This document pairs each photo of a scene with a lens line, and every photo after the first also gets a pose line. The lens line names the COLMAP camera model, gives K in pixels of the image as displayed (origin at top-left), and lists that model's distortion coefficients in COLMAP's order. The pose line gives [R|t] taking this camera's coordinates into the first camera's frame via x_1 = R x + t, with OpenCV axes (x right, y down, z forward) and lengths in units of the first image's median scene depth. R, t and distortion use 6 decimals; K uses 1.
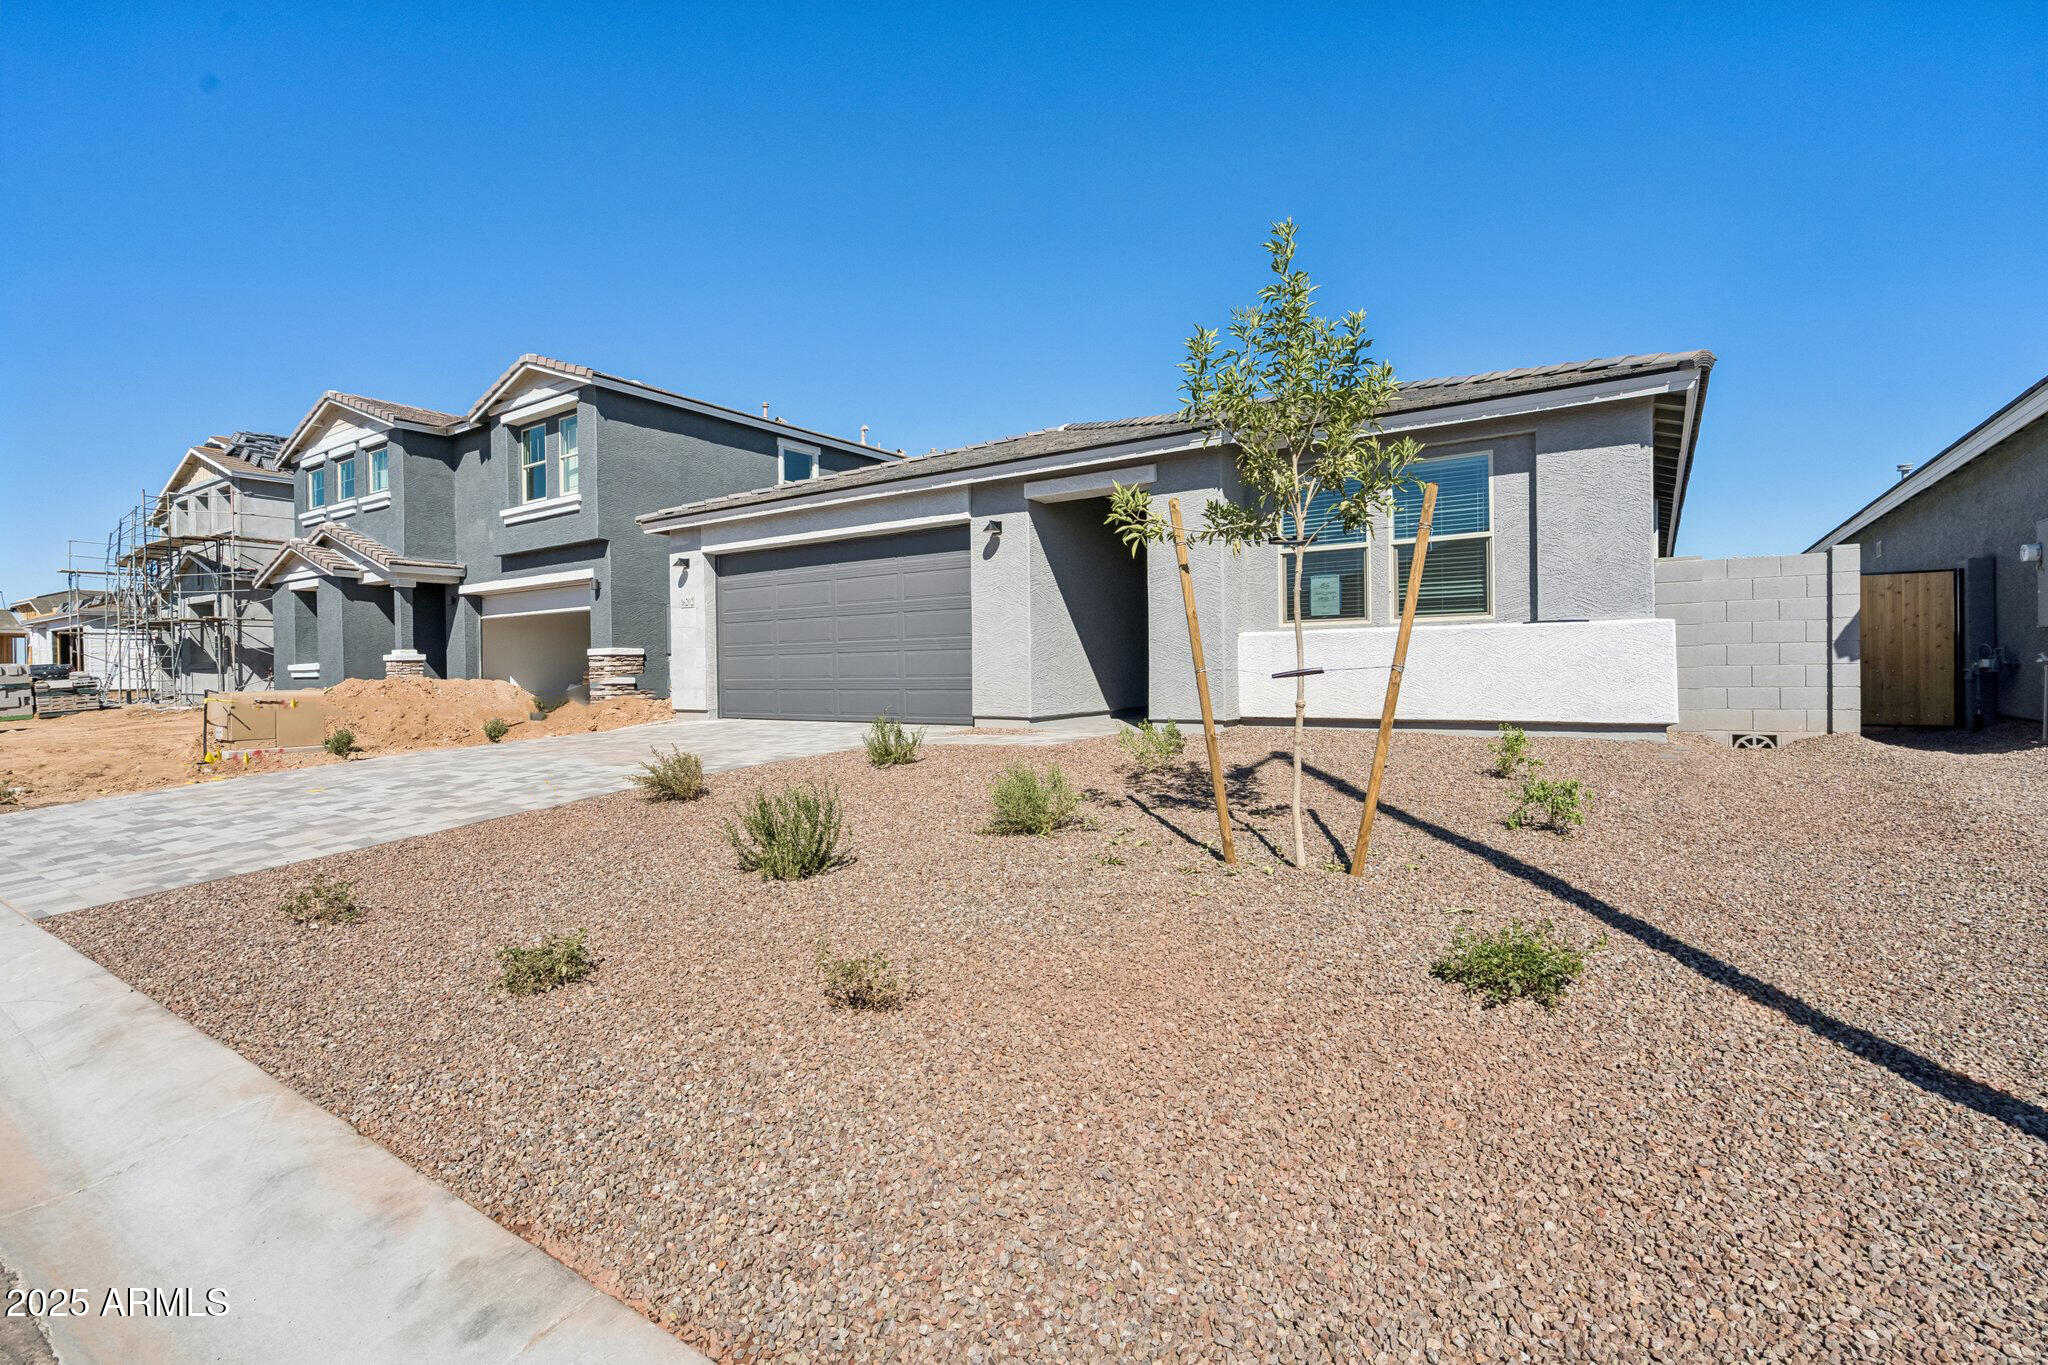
lens RADIAL K [[949.3, 0, 1021.5], [0, 949.3, 647.2], [0, 0, 1]] dist [-0.004348, -0.000027]
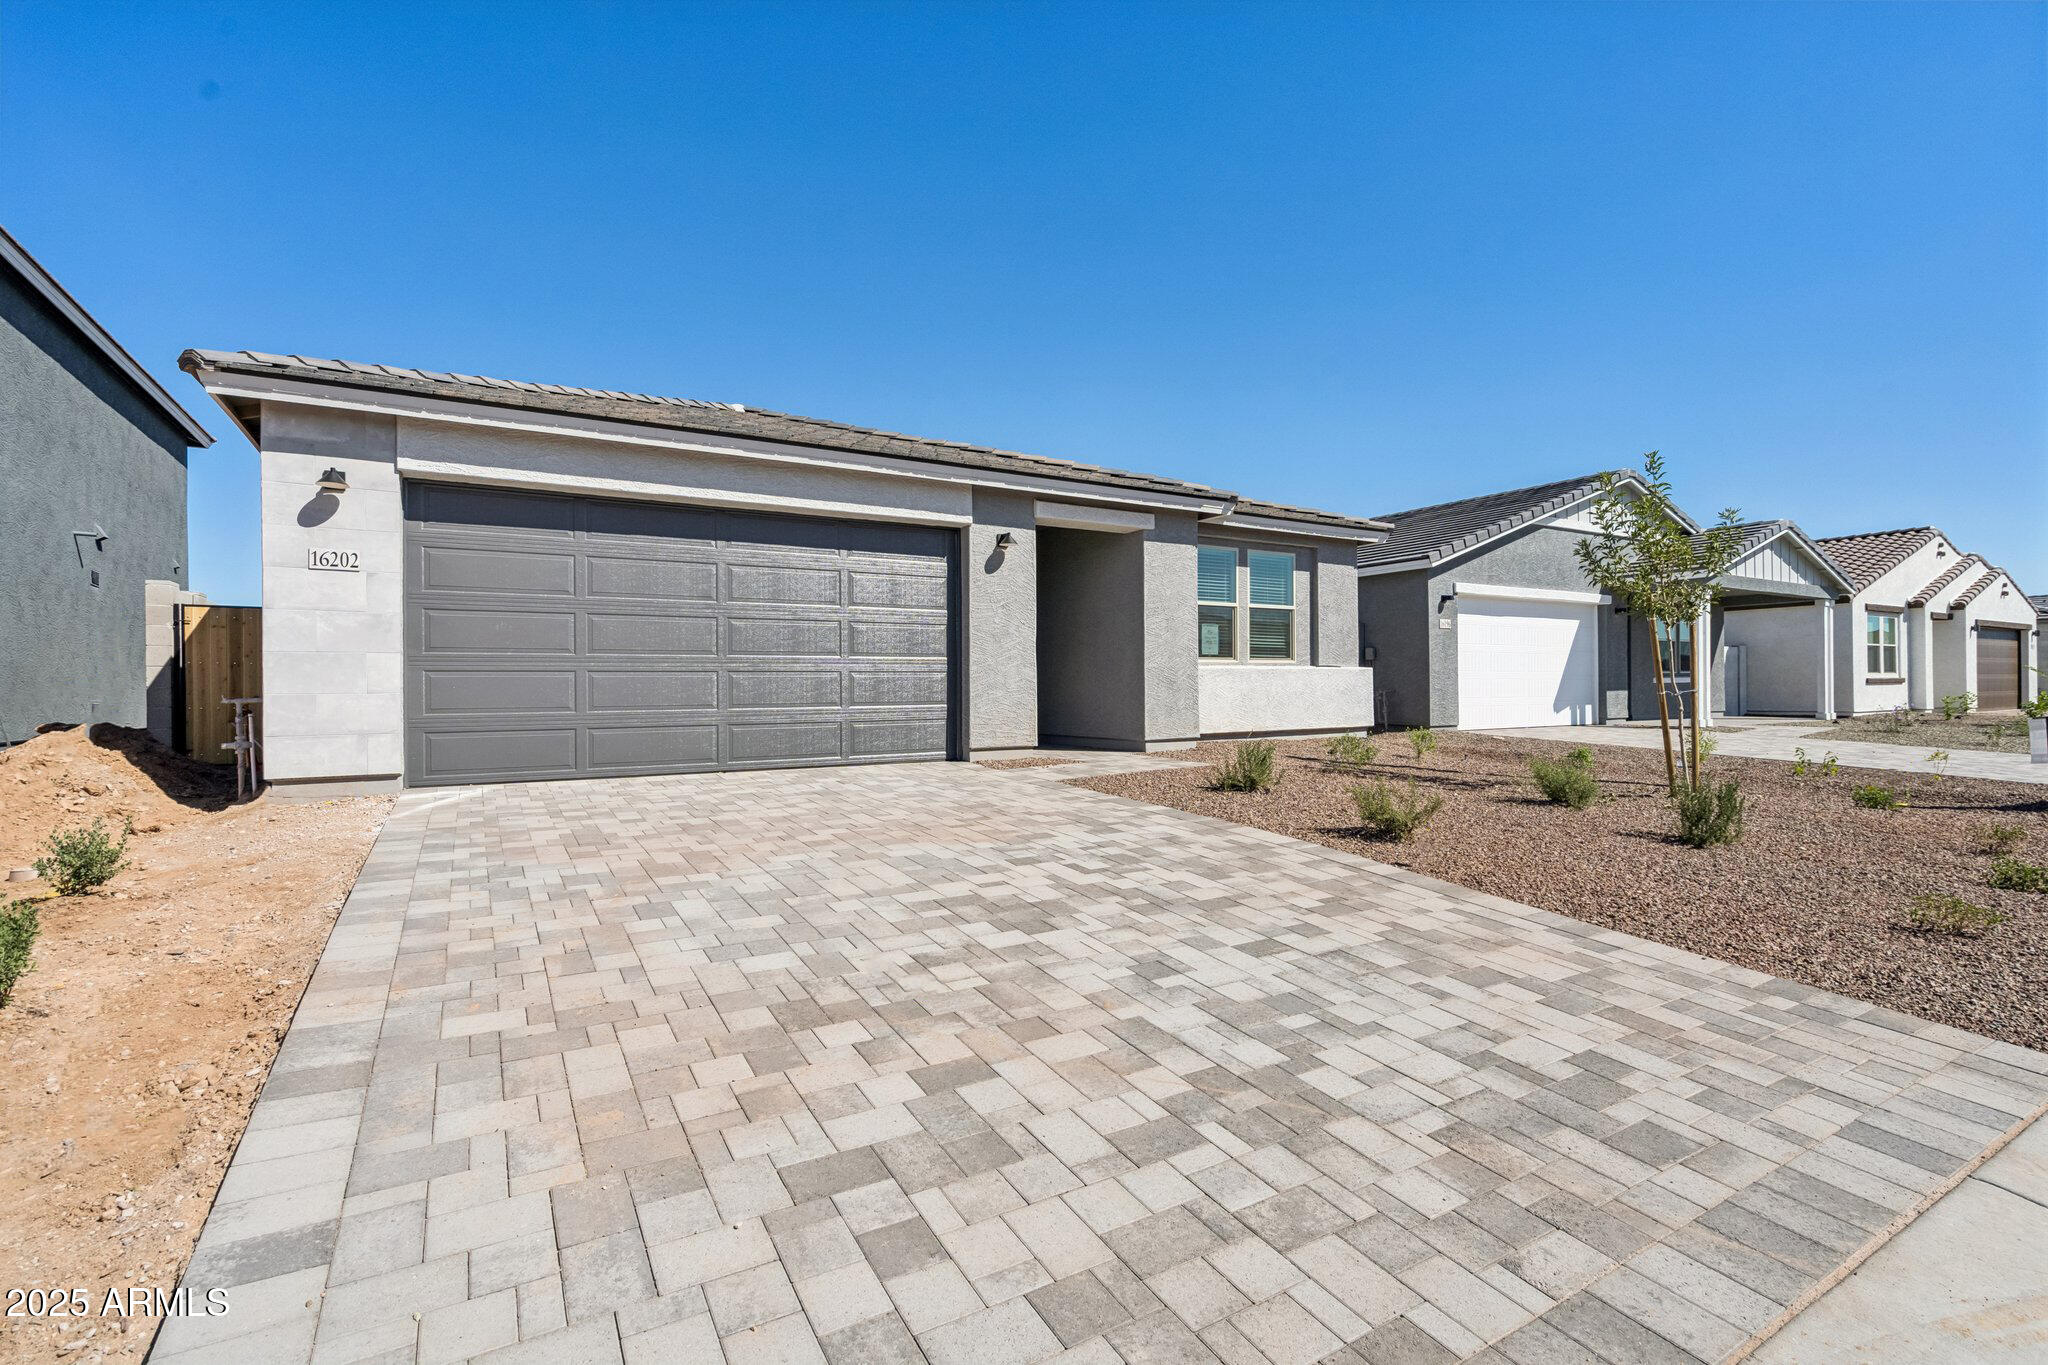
lens RADIAL K [[939.1, 0, 1026.1], [0, 939.1, 709.6], [0, 0, 1]] dist [-0.003356, 0.000081]
pose [[0.398056, -0.012252, 0.917279, -0.872834], [-0.018015, 0.999614, 0.021169, 0.017853], [-0.917184, -0.024951, 0.397682, 0.628931]]
